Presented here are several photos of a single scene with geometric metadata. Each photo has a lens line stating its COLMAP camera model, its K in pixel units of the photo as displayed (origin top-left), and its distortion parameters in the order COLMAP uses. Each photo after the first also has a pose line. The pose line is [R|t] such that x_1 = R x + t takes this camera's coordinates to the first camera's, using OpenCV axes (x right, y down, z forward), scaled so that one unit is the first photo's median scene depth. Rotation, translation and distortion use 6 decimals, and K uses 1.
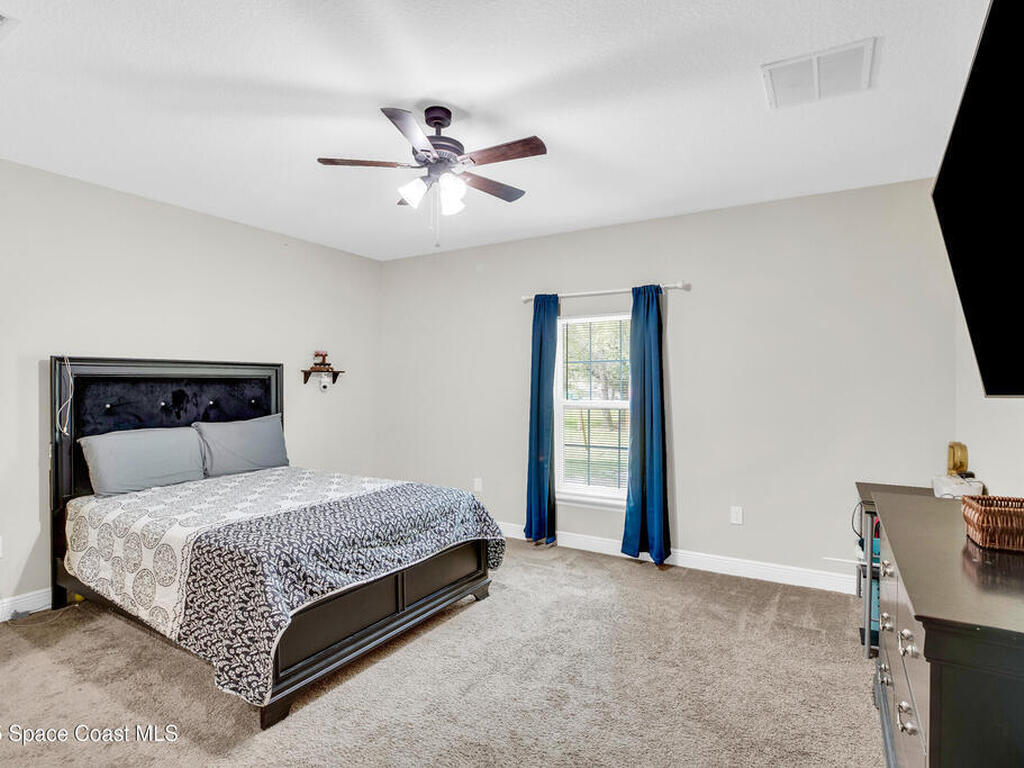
lens RADIAL K [[531.1, 0, 516.1], [0, 531.1, 385.7], [0, 0, 1]] dist [-0.030728, 0.002723]
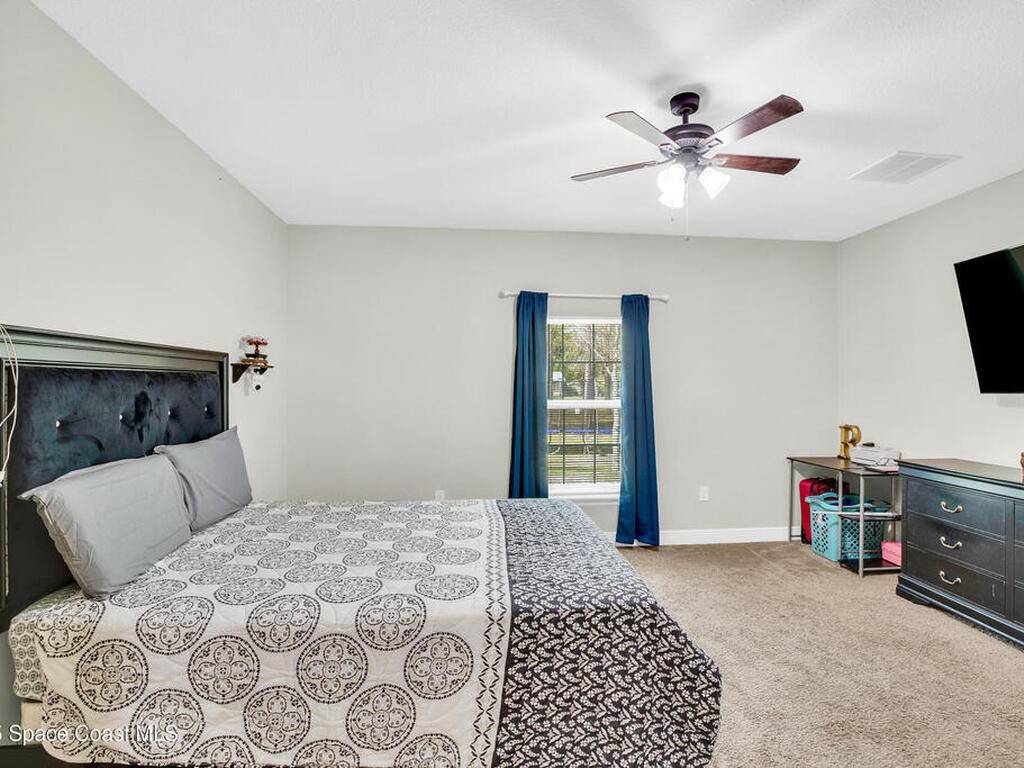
lens RADIAL K [[531.1, 0, 516.8], [0, 531.1, 384.5], [0, 0, 1]] dist [-0.030728, 0.002723]
pose [[0.809929, 0.002277, 0.586523, -0.625391], [-0.000613, 0.999995, -0.003036, 0.000484], [-0.586527, 0.002099, 0.809927, 0.270463]]
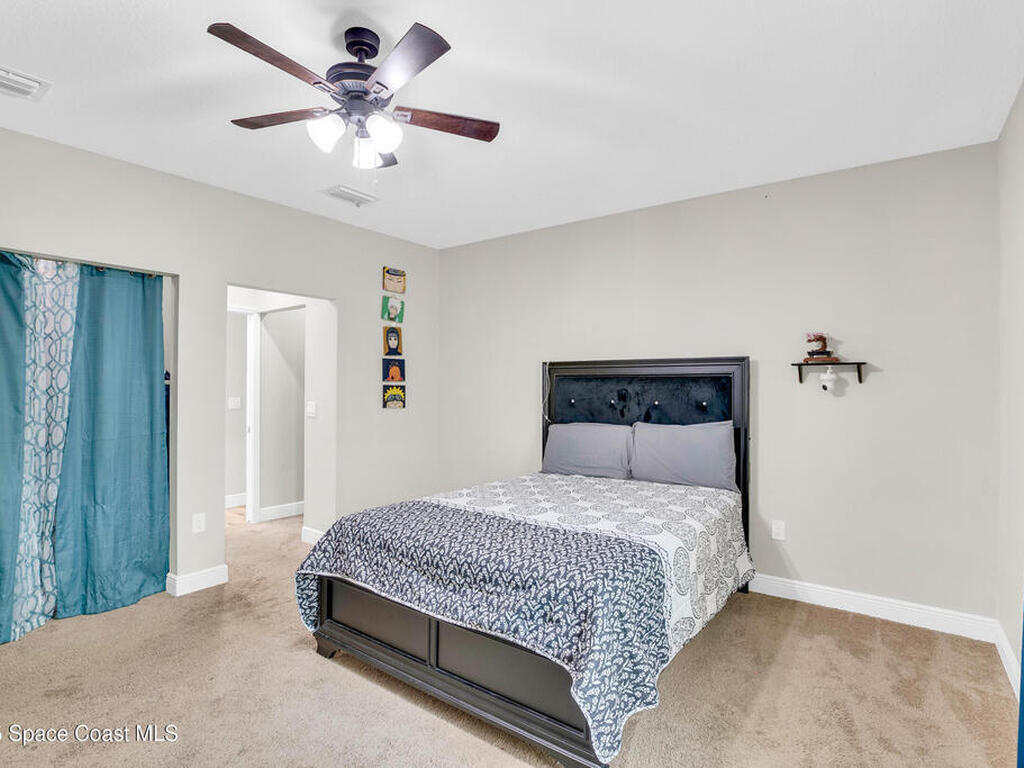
lens RADIAL K [[531.1, 0, 507.4], [0, 531.1, 386.7], [0, 0, 1]] dist [-0.030728, 0.002723]
pose [[-0.100372, 0.004478, -0.994940, 0.401188], [-0.005048, 0.999975, 0.005010, 0.000168], [0.994937, 0.005526, -0.100347, 0.850544]]
